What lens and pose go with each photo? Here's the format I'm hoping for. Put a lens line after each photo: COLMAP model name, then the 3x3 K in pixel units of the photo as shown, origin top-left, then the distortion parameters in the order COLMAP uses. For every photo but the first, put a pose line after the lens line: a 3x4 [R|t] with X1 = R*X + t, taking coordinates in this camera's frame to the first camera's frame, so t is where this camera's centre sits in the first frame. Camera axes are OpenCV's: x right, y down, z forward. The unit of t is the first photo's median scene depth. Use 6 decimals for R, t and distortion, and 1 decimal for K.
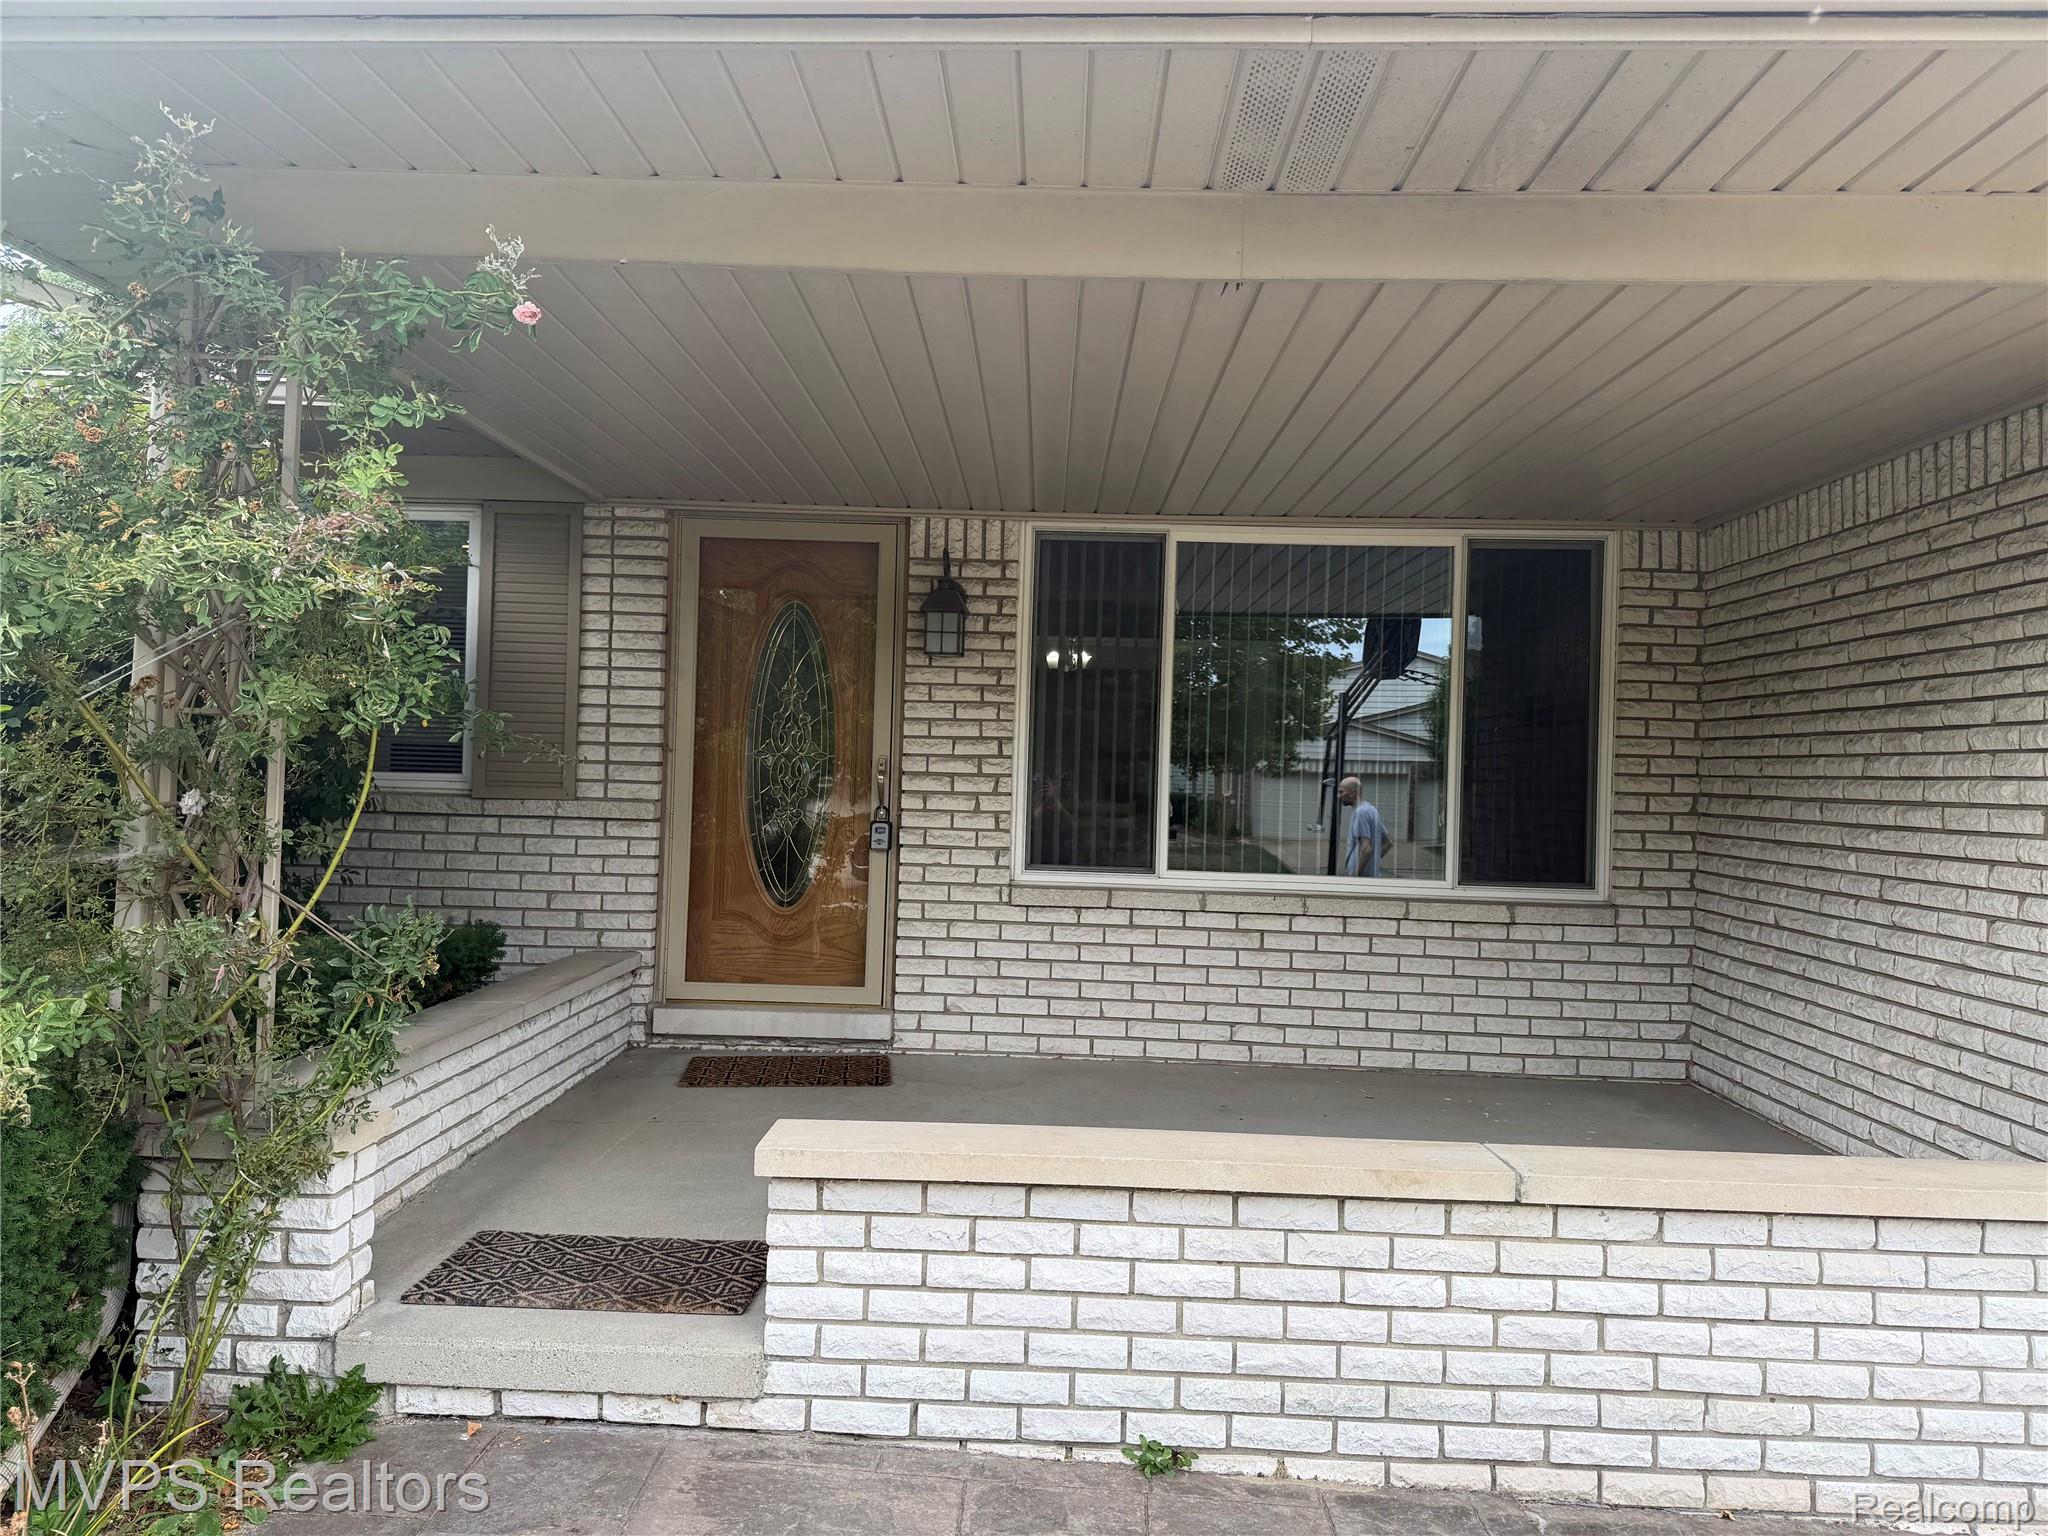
lens RADIAL K [[1441.4, 0, 1014.4], [0, 1441.4, 766.3], [0, 0, 1]] dist [0.081815, -0.111538]
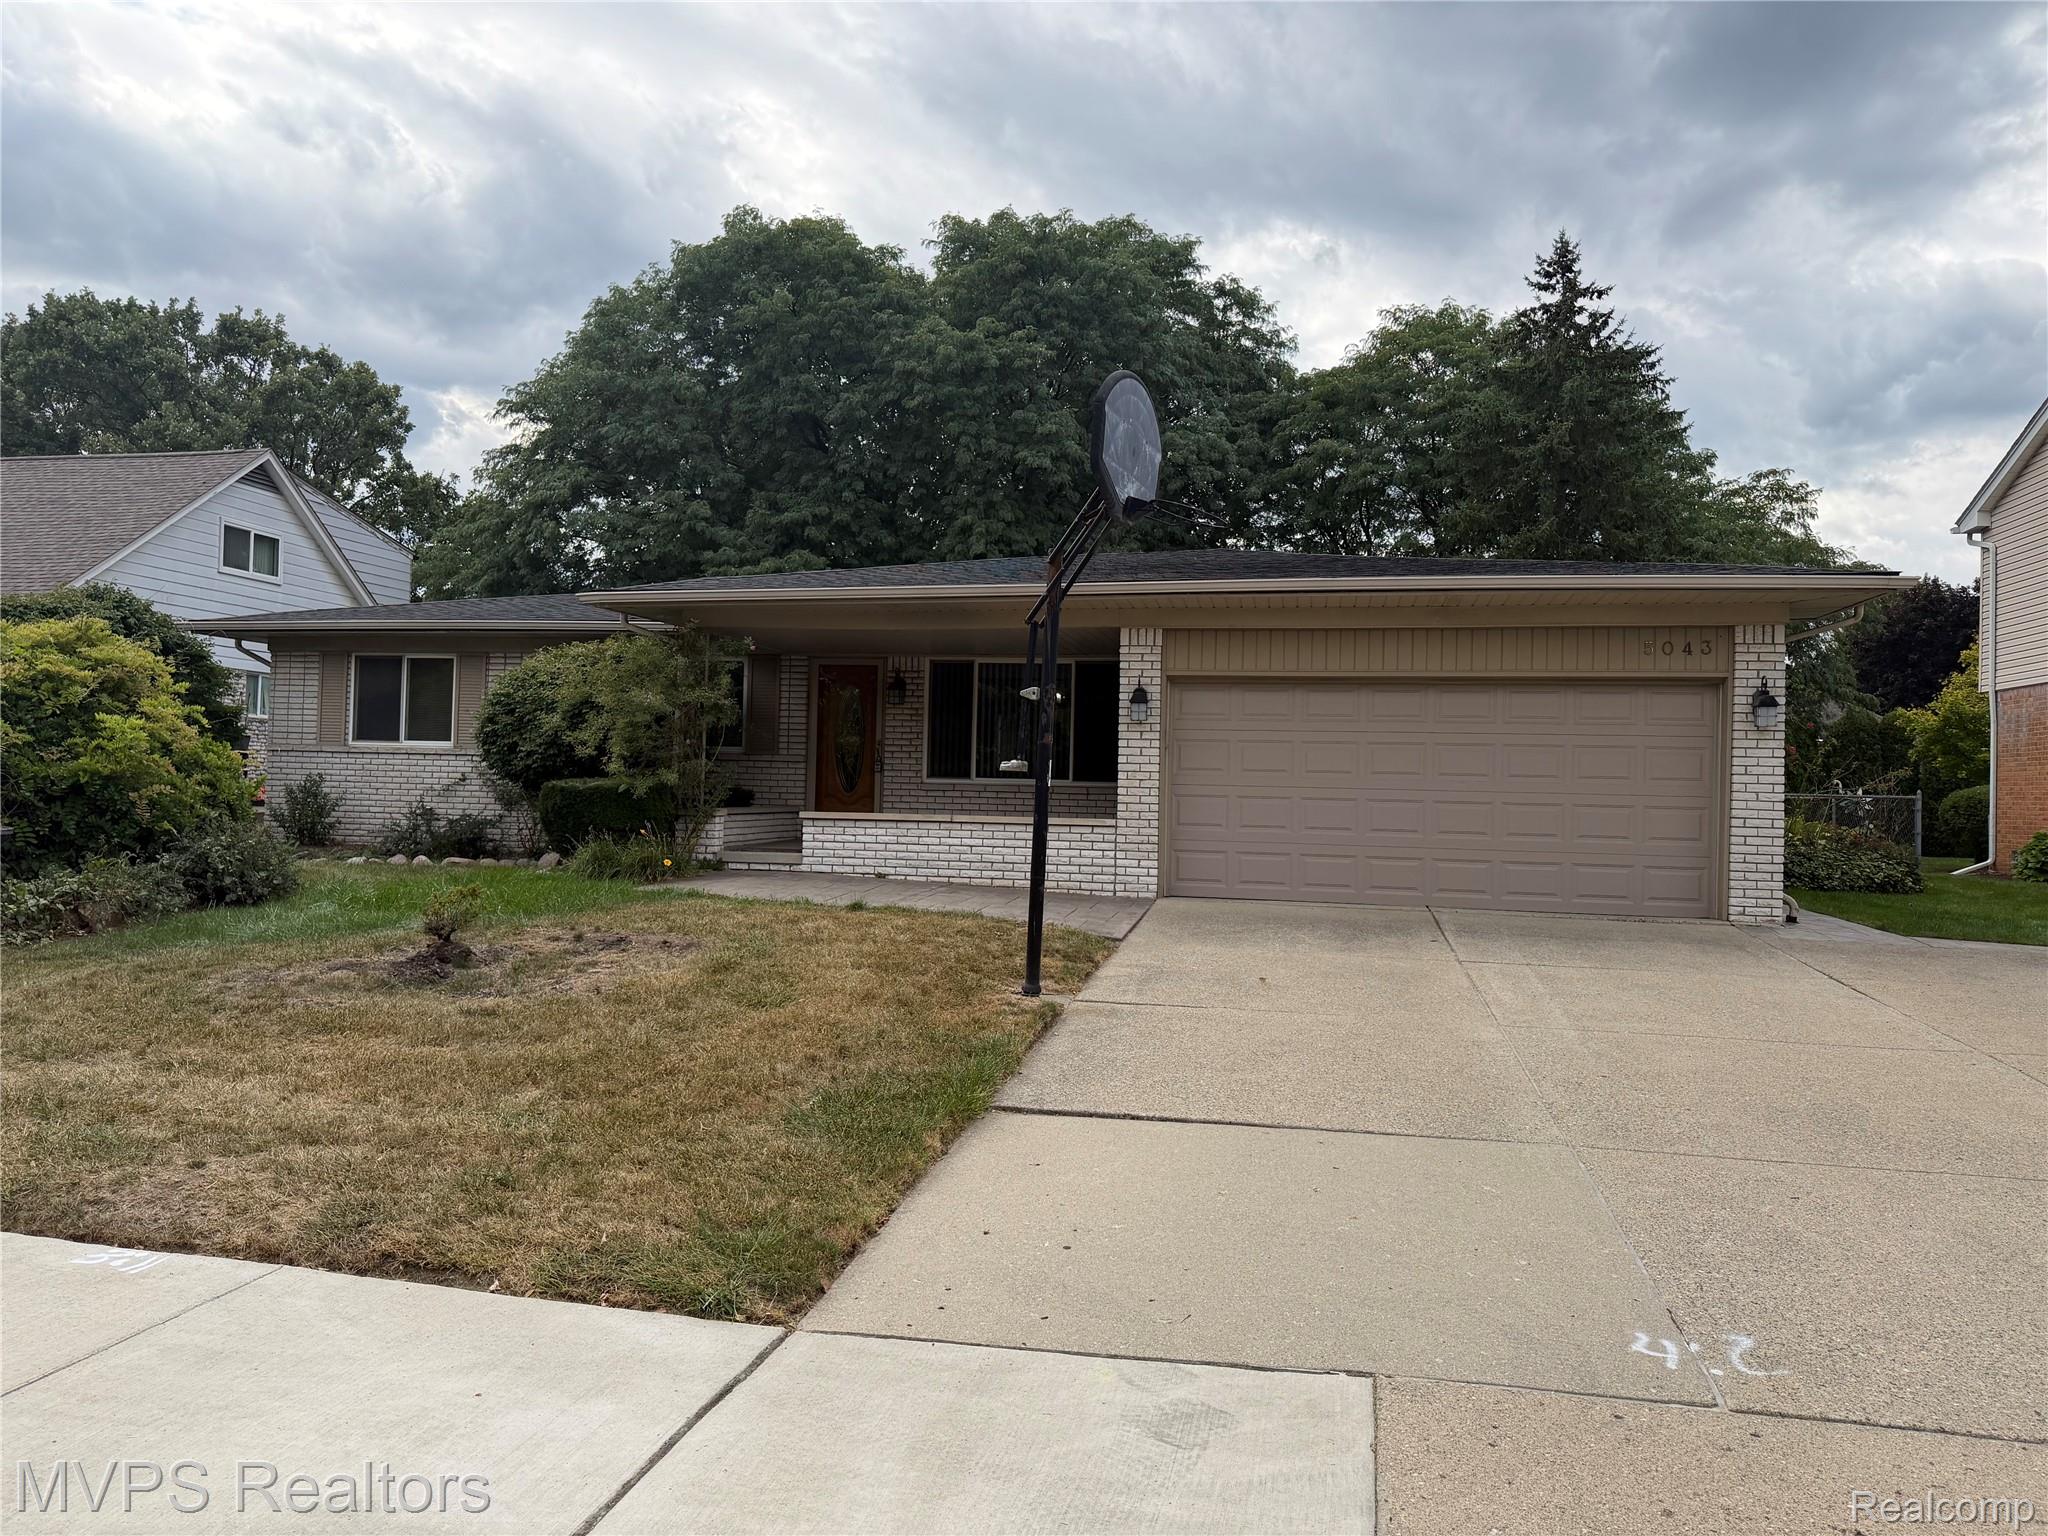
lens RADIAL K [[1440.1, 0, 1000.0], [0, 1440.1, 761.8], [0, 0, 1]] dist [0.087689, -0.119156]
pose [[0.982390, -0.007655, -0.186683, 1.297925], [0.003242, 0.999708, -0.023935, 0.205497], [0.186811, 0.022909, 0.982129, -3.388935]]
